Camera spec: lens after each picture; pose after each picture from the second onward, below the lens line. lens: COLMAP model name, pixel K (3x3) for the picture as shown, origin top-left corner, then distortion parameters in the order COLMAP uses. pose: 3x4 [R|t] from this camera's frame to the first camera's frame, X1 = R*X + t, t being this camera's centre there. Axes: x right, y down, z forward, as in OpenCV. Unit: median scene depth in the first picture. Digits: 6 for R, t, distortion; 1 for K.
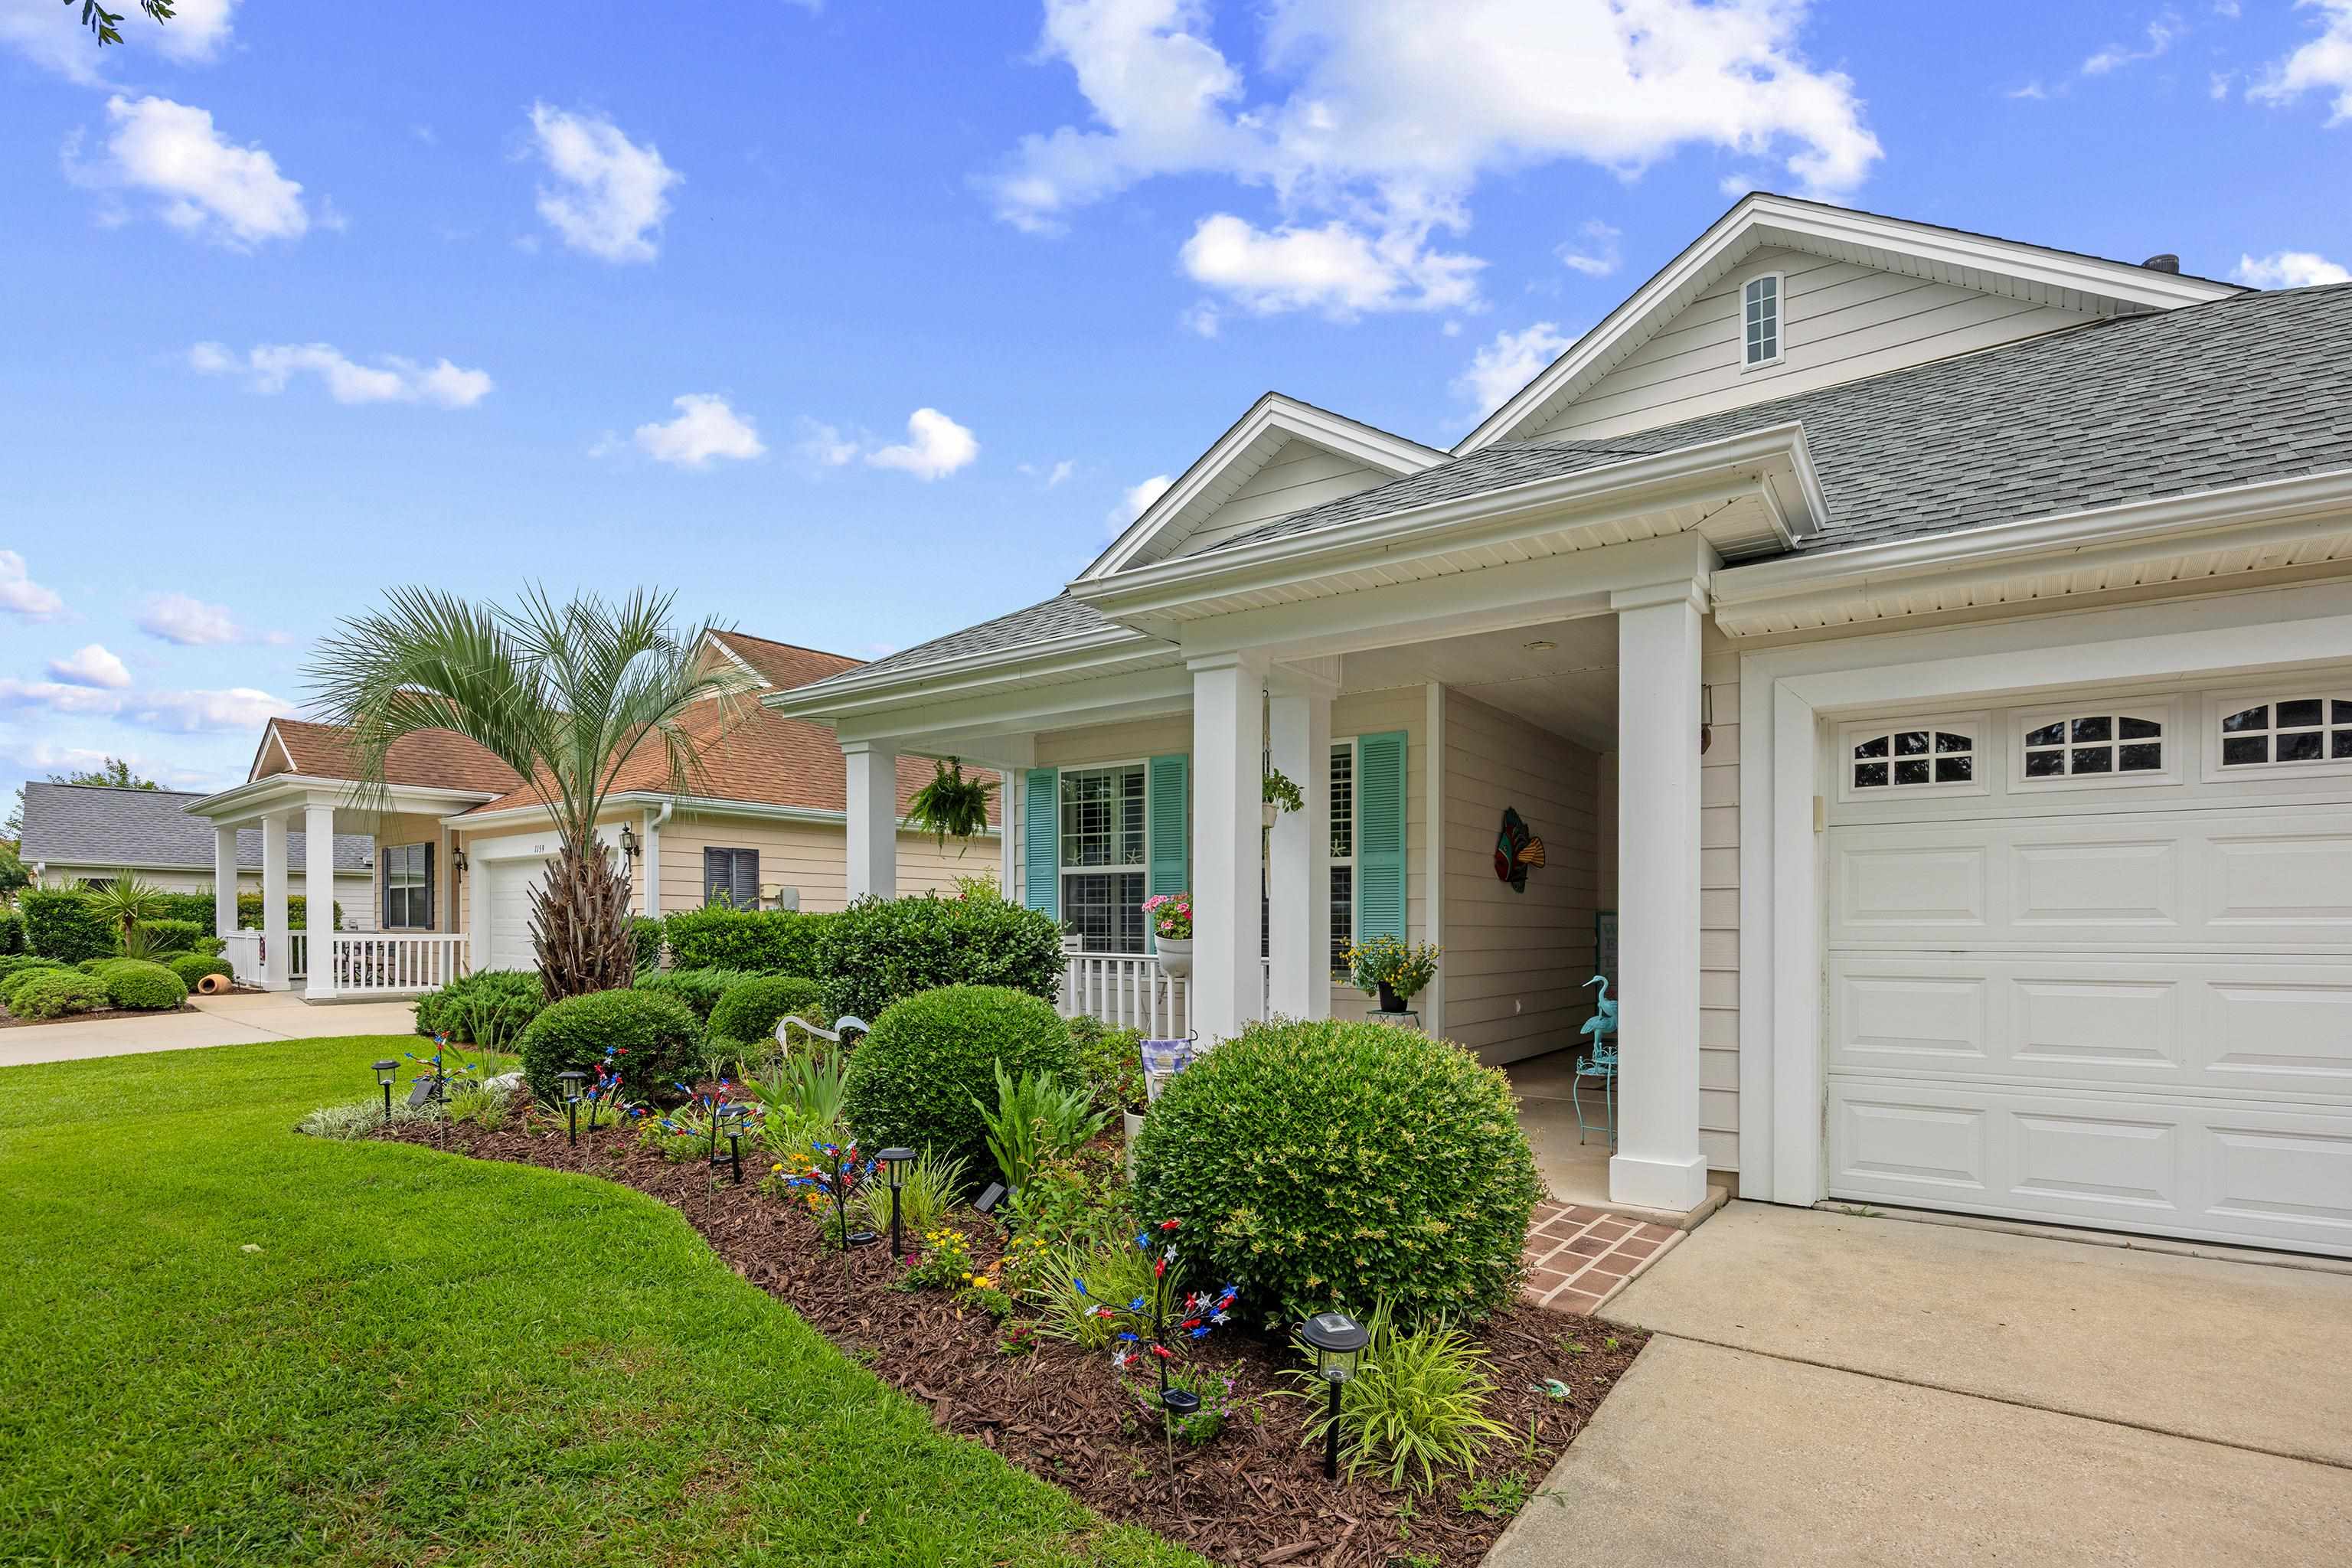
lens RADIAL K [[1152.1, 0, 1163.7], [0, 1152.1, 957.5], [0, 0, 1]] dist [-0.000583, 0.000020]
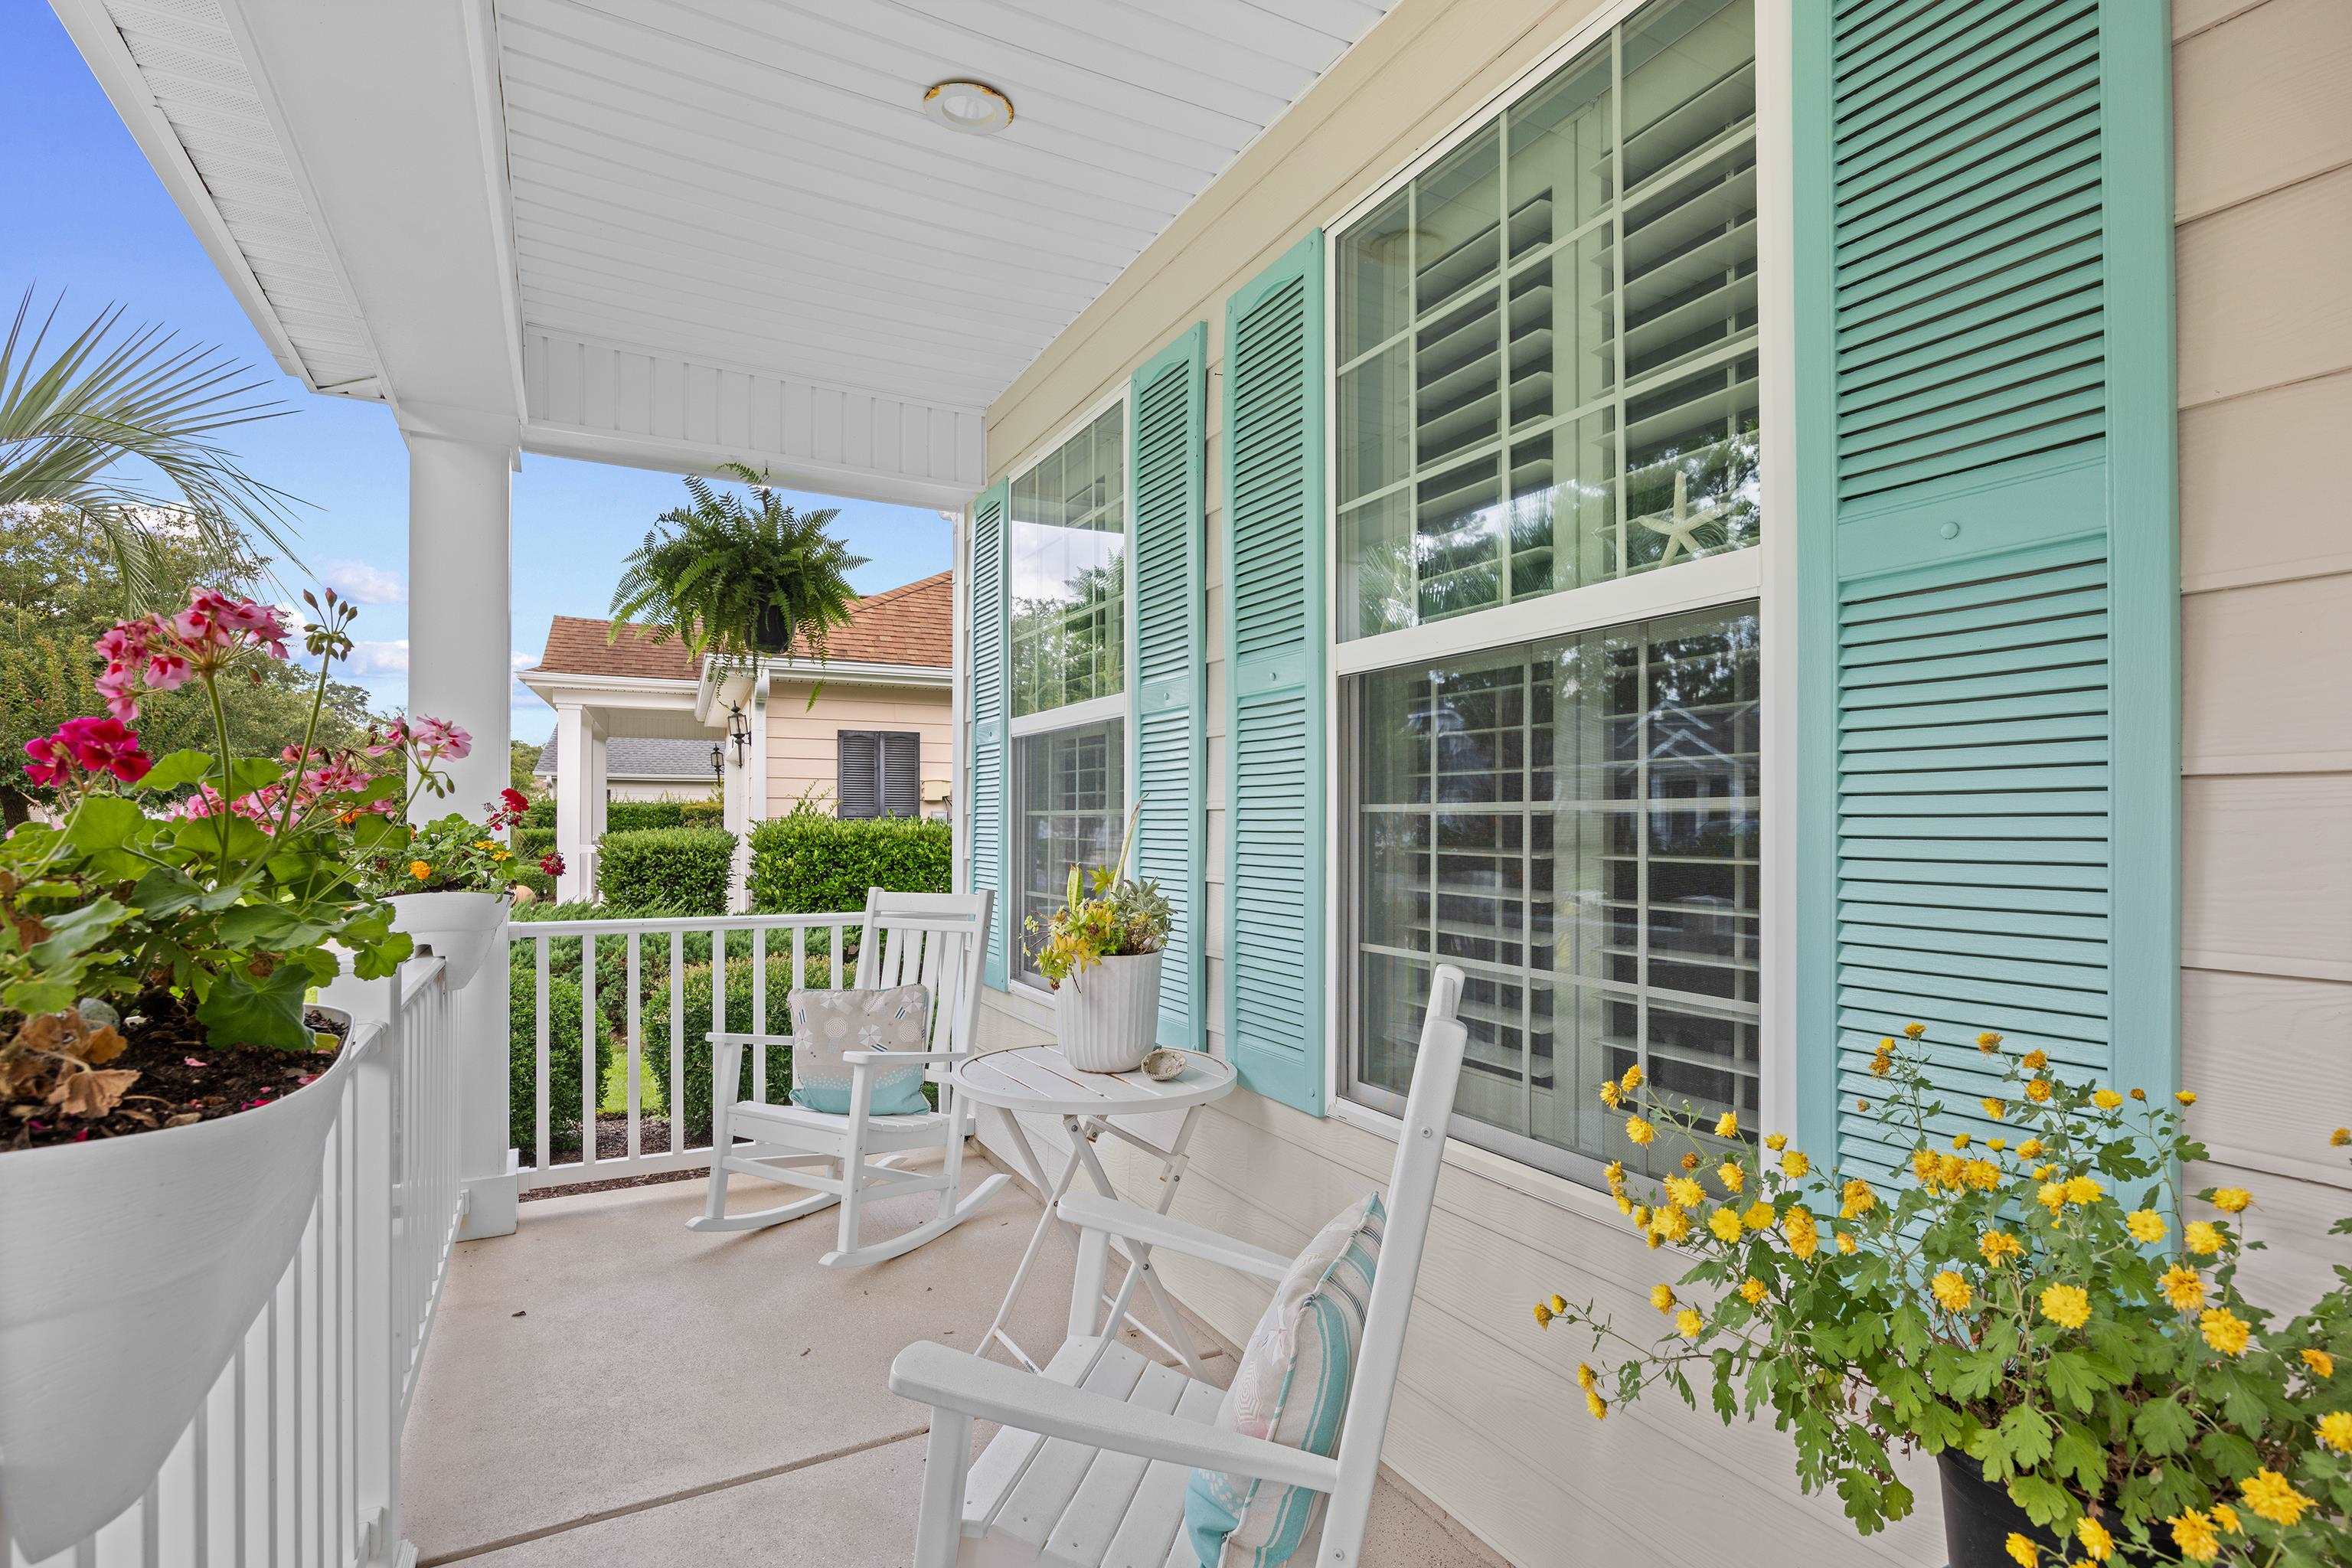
lens RADIAL K [[1096.9, 0, 1162.5], [0, 1096.9, 810.3], [0, 0, 1]] dist [-0.017761, 0.000303]
pose [[0.896901, -0.008316, -0.442153, 0.143241], [-0.008314, 0.999329, -0.035660, -0.036886], [0.442153, 0.035660, 0.896231, 0.751972]]
